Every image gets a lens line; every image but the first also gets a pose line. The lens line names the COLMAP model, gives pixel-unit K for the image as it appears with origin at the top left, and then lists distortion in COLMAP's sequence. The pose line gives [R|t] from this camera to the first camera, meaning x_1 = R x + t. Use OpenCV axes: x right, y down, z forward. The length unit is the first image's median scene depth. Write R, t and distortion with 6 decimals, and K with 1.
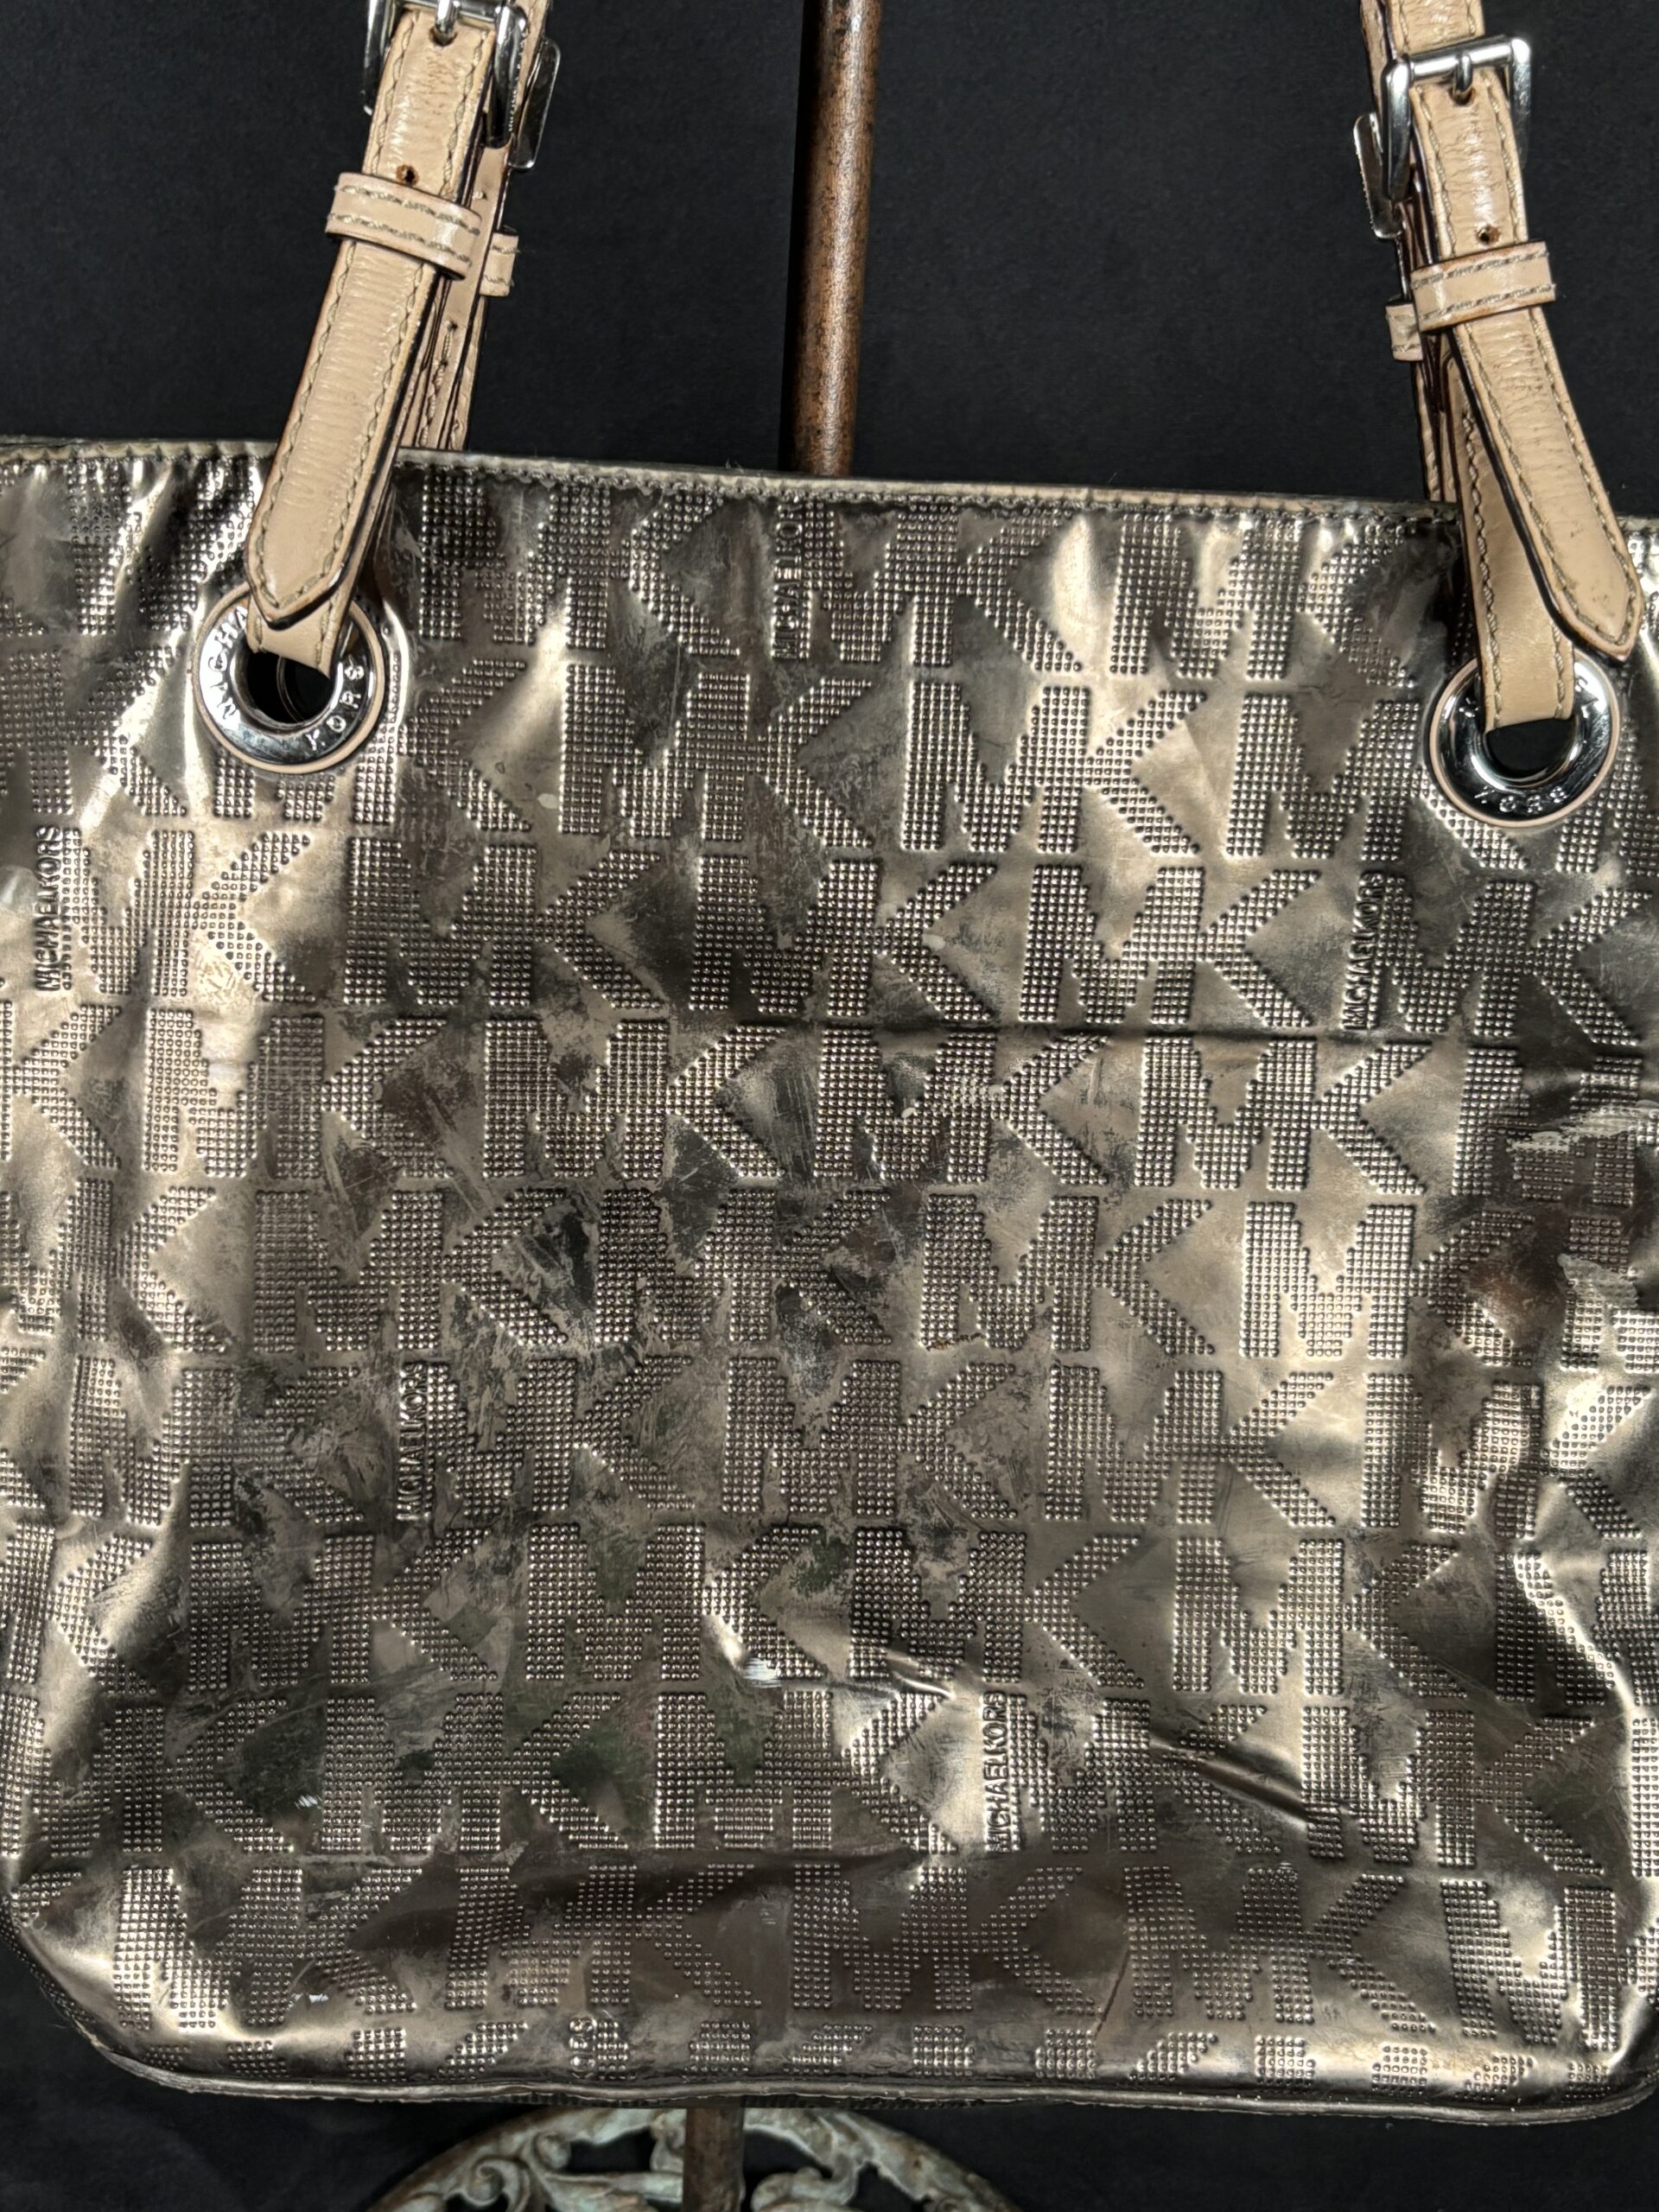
lens RADIAL K [[2994.2, 0, 897.1], [0, 2994.2, 1216.4], [0, 0, 1]] dist [0.012761, 0.000000]
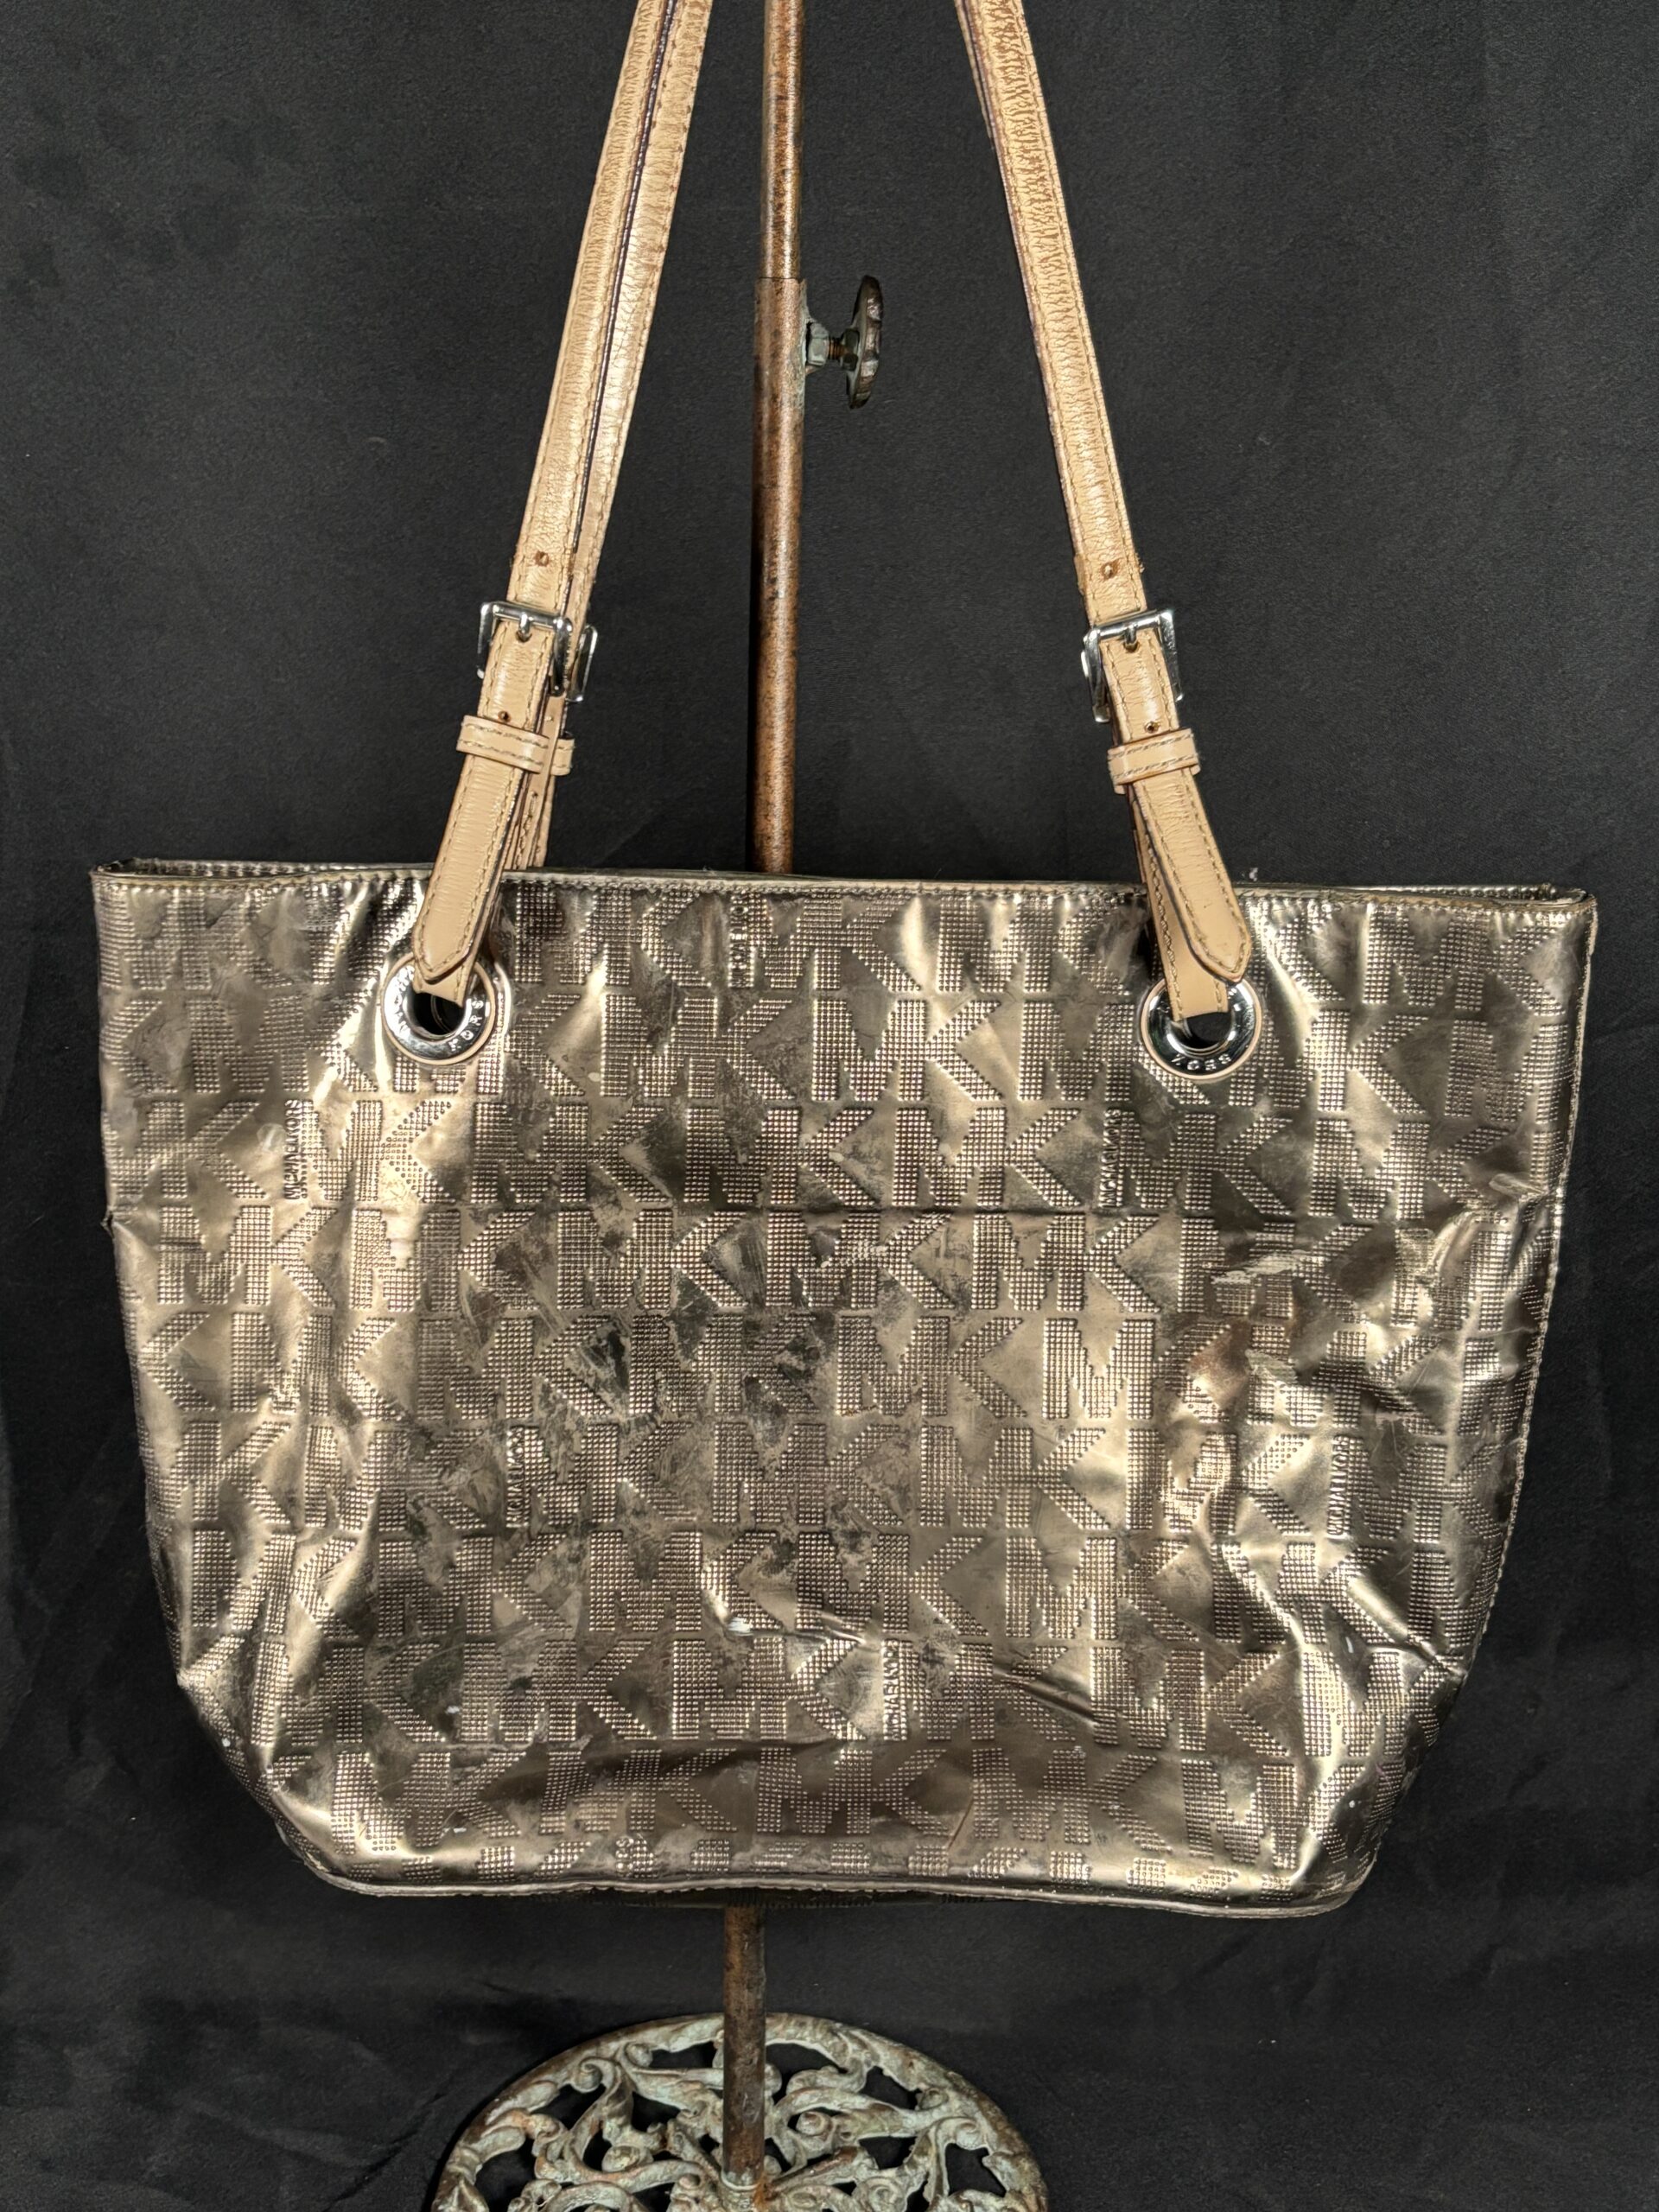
lens RADIAL K [[2994.2, 0, 825.7], [0, 2994.2, 1145.8], [0, 0, 1]] dist [0.012761, 0.000000]
pose [[0.997055, -0.020835, -0.073810, 0.123402], [0.014469, 0.996212, -0.085749, 0.038695], [0.075317, 0.084428, 0.993579, -0.585376]]
